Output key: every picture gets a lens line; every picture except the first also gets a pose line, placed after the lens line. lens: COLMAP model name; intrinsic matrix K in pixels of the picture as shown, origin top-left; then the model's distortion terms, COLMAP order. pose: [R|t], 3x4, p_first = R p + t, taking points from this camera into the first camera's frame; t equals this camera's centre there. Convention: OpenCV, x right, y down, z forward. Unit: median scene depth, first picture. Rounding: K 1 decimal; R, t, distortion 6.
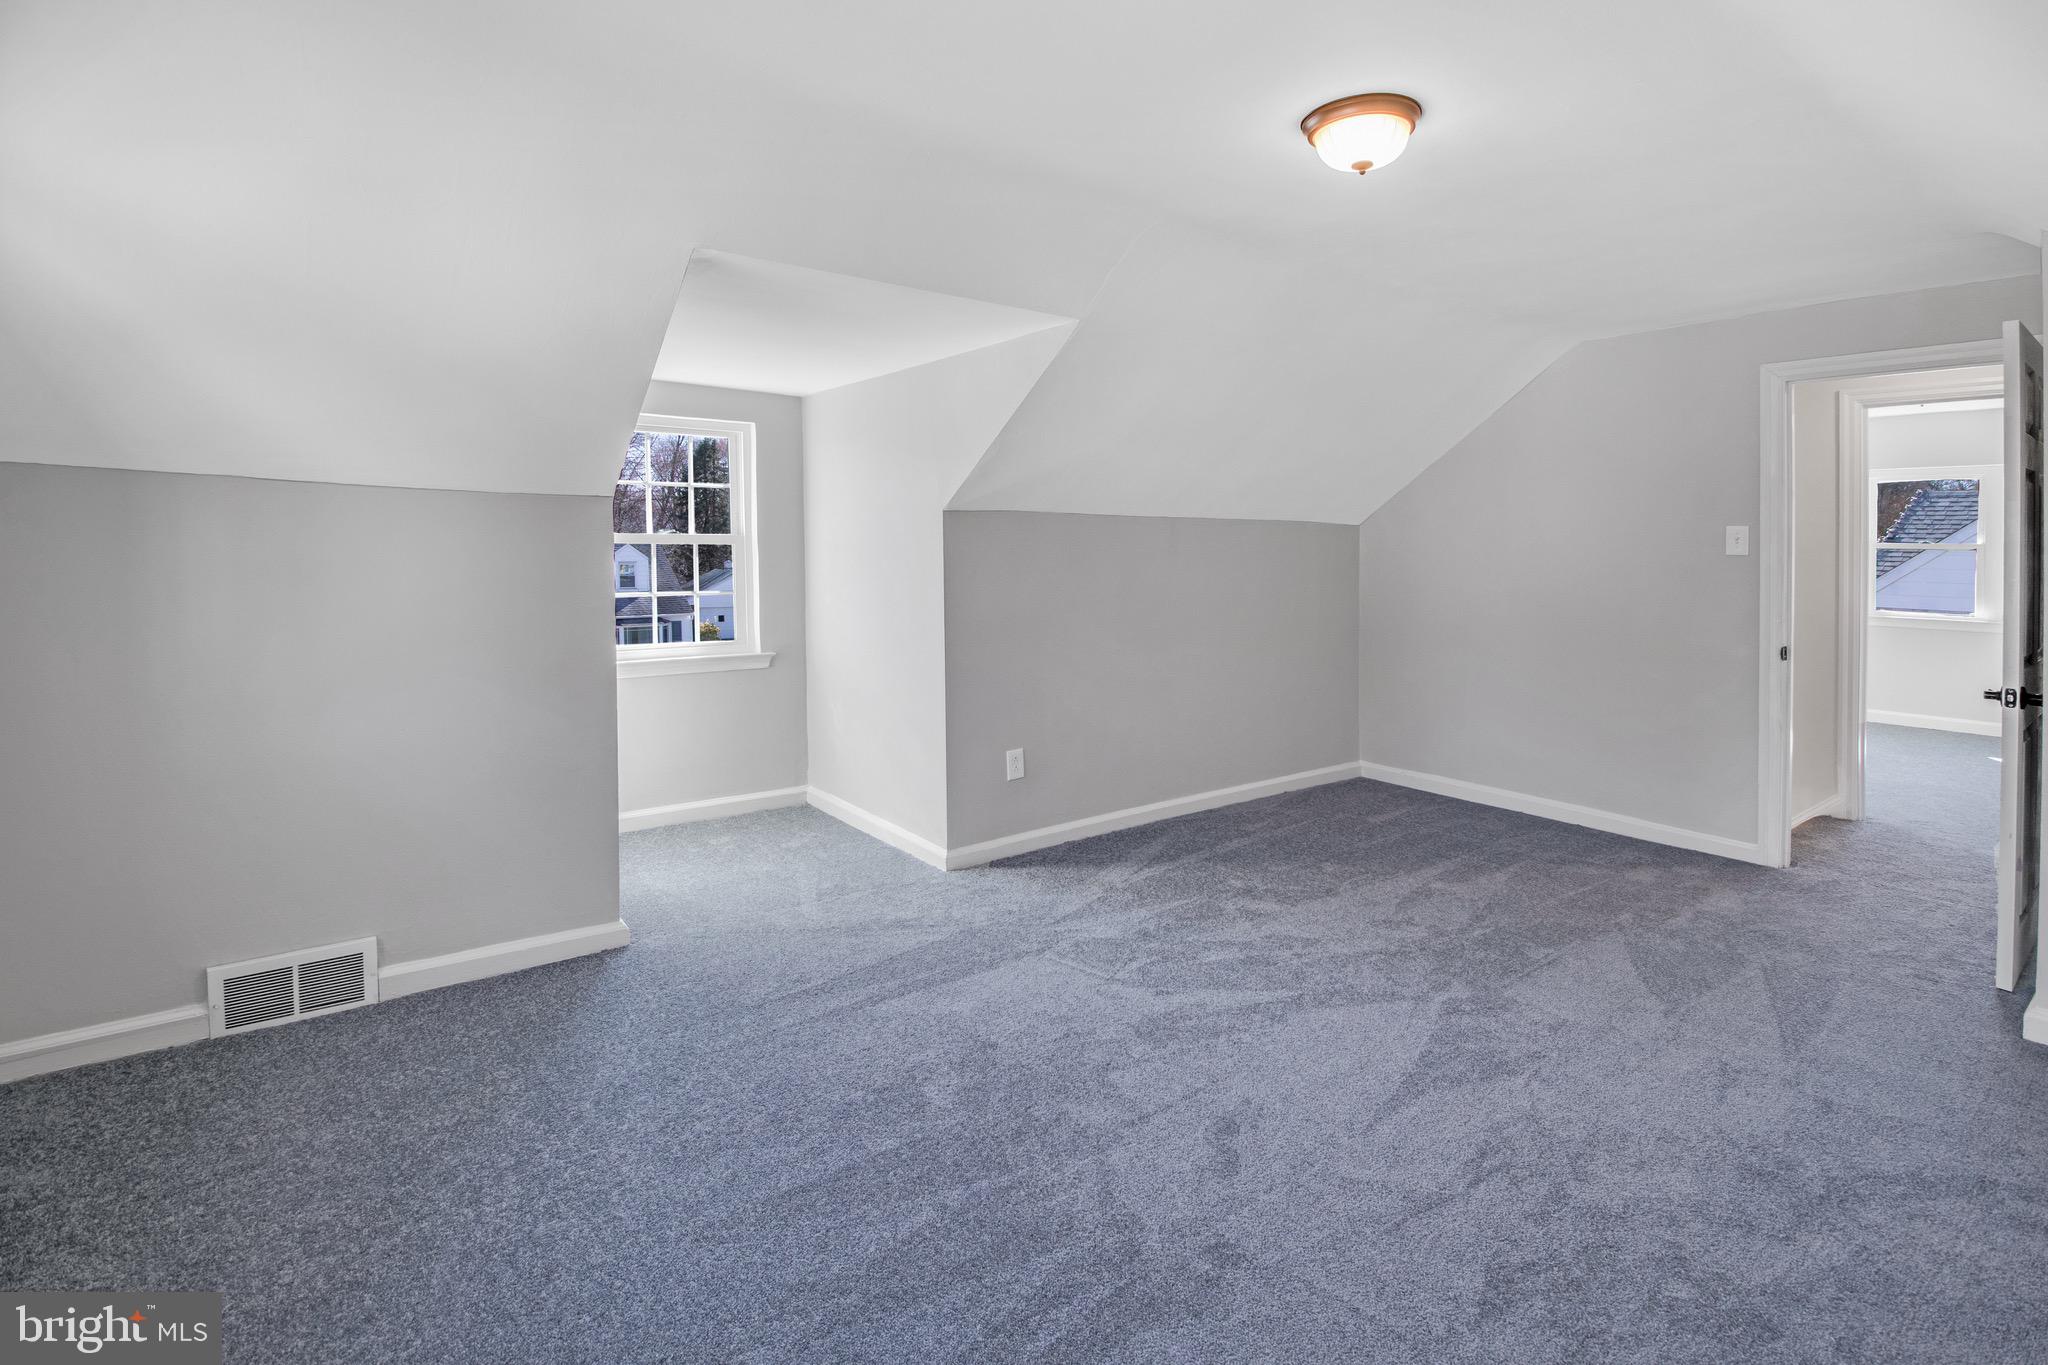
lens RADIAL K [[955.4, 0, 1024.5], [0, 955.4, 566.0], [0, 0, 1]] dist [0.001324, -0.013786]
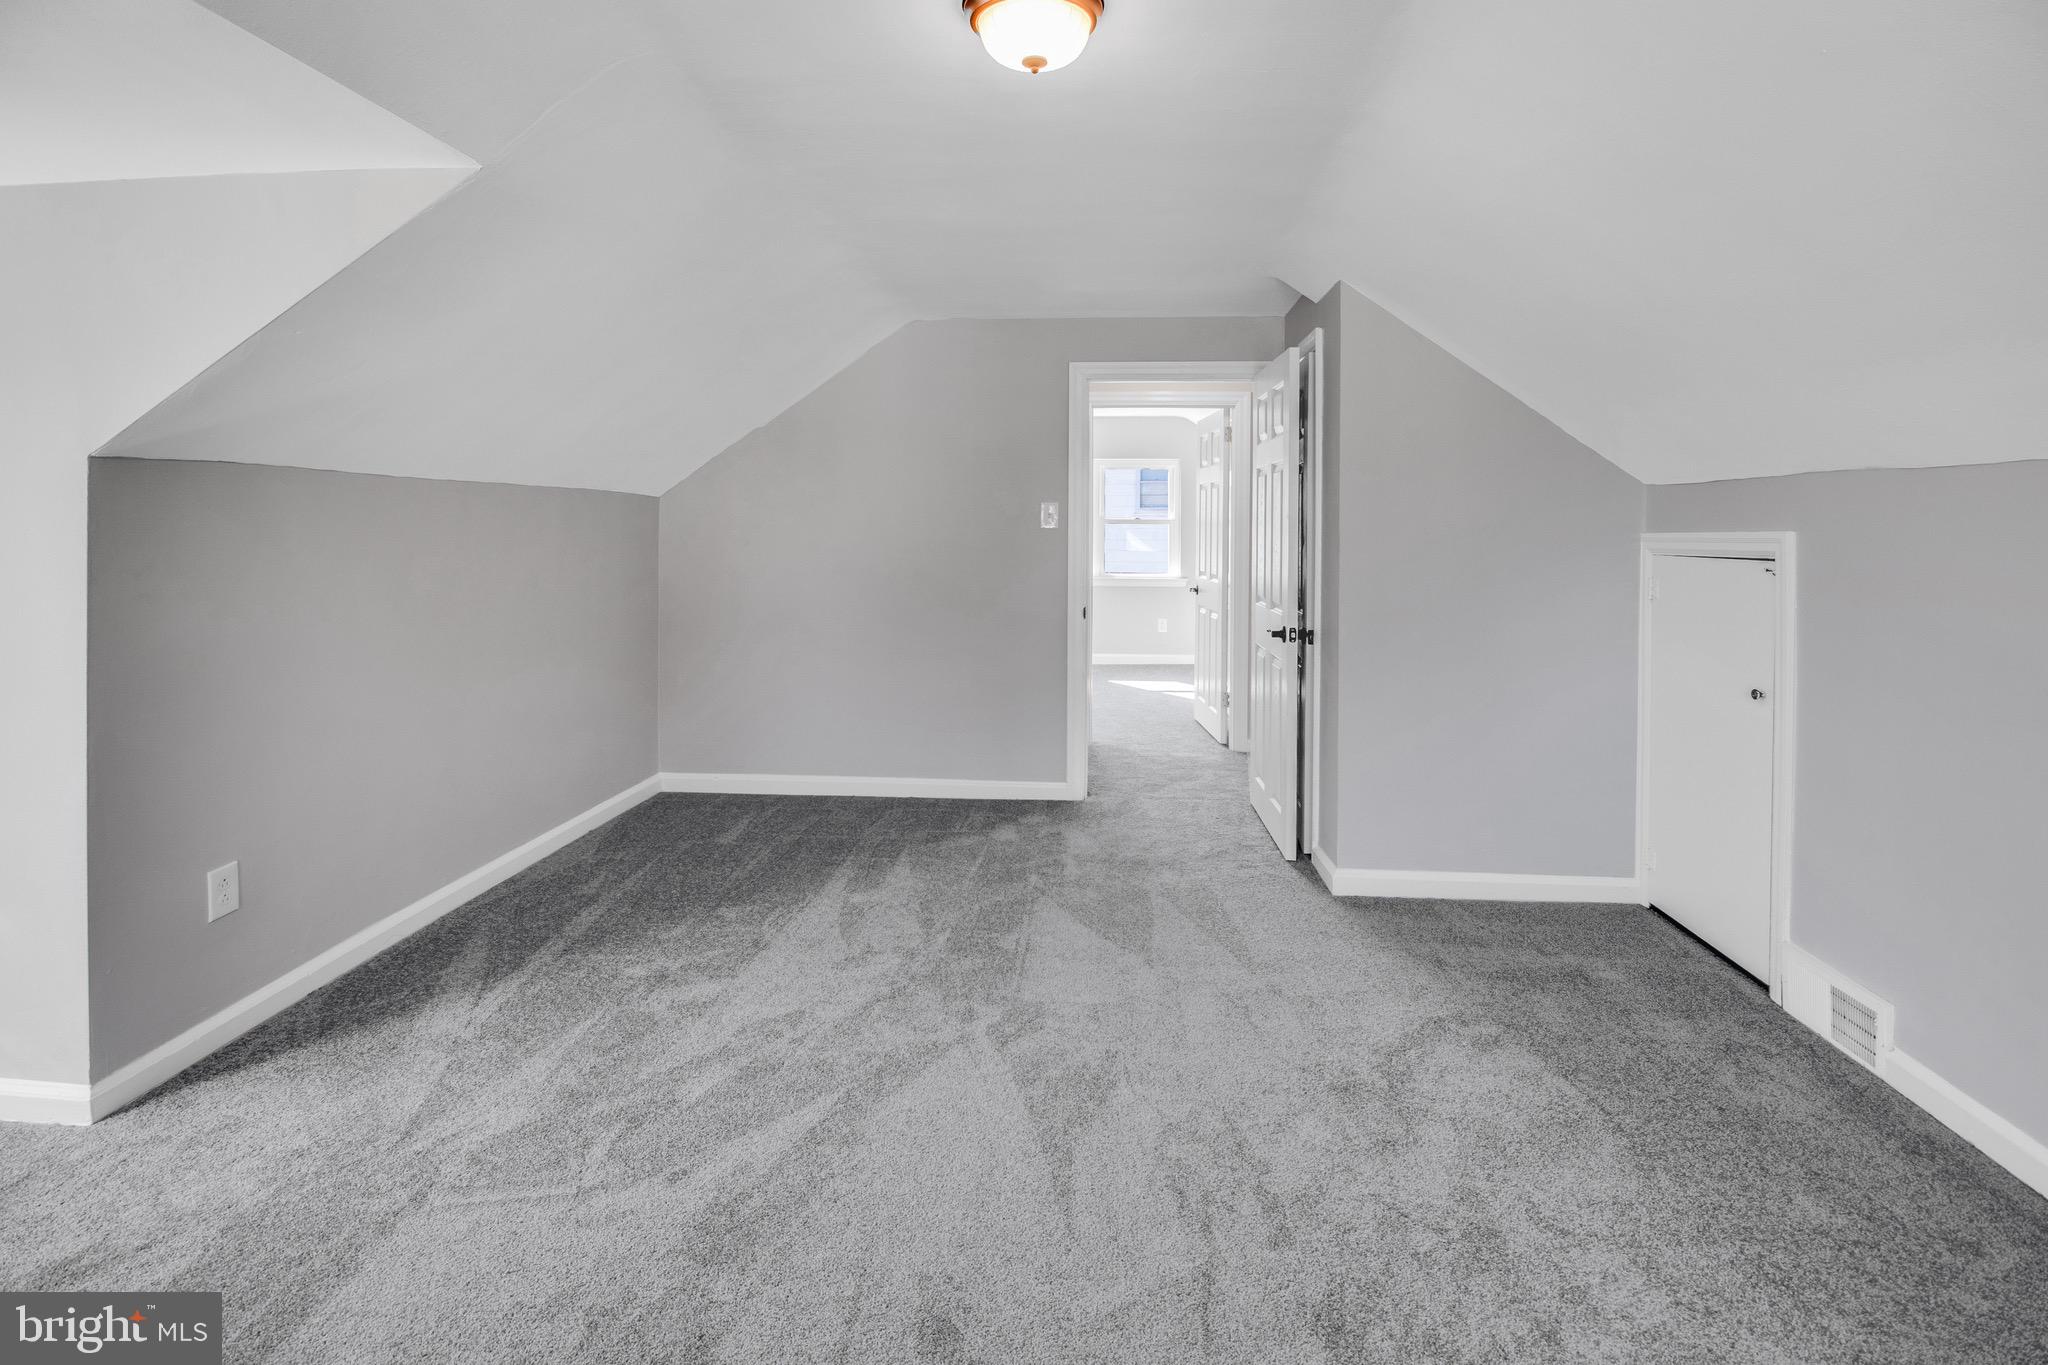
lens RADIAL K [[999.9, 0, 1026.1], [0, 999.9, 516.9], [0, 0, 1]] dist [0.000636, -0.009797]
pose [[0.653827, 0.003718, 0.756635, -0.204355], [0.017235, 0.999655, -0.019806, -0.004323], [-0.756448, 0.025990, 0.653538, 0.293354]]
